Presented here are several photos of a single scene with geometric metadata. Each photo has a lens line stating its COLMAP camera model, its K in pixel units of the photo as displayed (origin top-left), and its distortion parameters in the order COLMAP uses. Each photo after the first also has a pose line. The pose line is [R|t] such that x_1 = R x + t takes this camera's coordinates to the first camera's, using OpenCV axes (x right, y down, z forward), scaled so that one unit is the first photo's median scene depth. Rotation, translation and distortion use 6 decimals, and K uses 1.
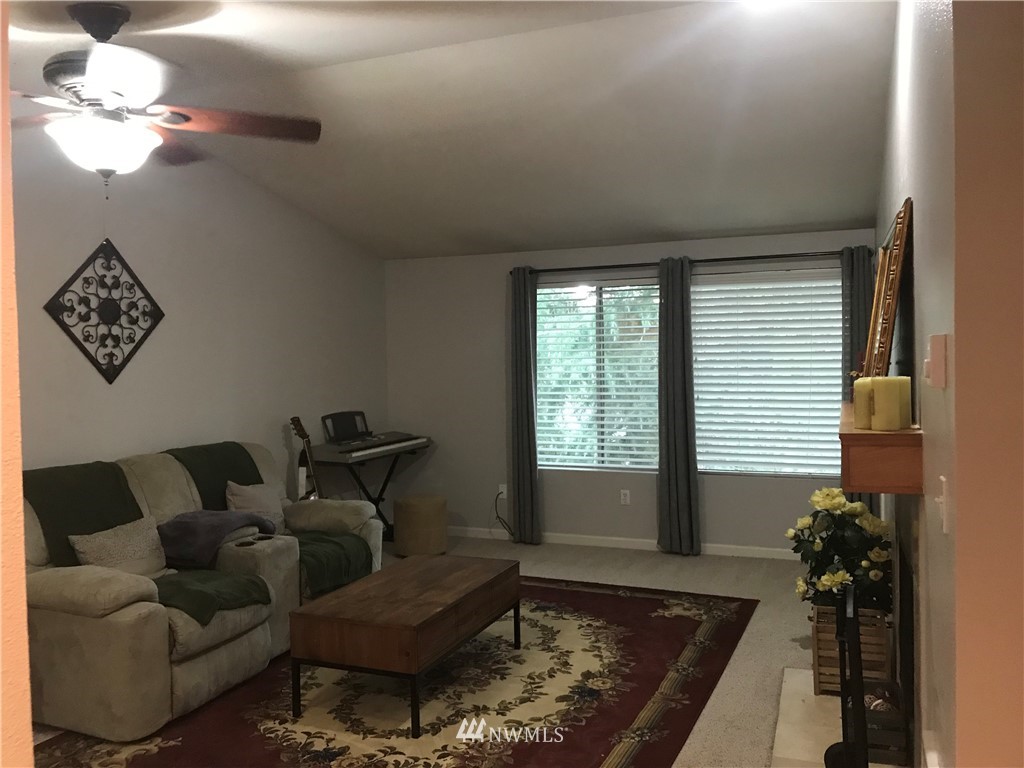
lens RADIAL K [[833.6, 0, 513.5], [0, 833.6, 383.6], [0, 0, 1]] dist [0.044671, -0.002974]
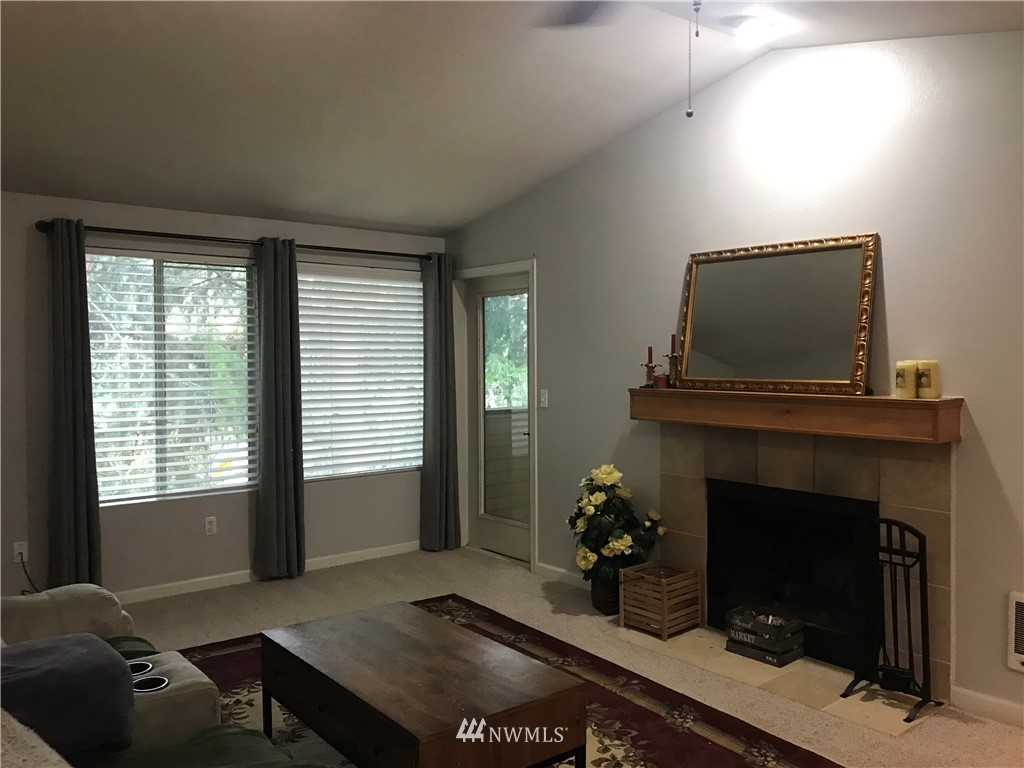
lens RADIAL K [[833.6, 0, 511.8], [0, 833.6, 382.9], [0, 0, 1]] dist [0.044671, -0.002974]
pose [[0.495589, -0.014573, 0.868435, -0.618153], [0.025452, 0.999674, 0.002250, 0.005468], [-0.868184, 0.020988, 0.495799, 0.498366]]
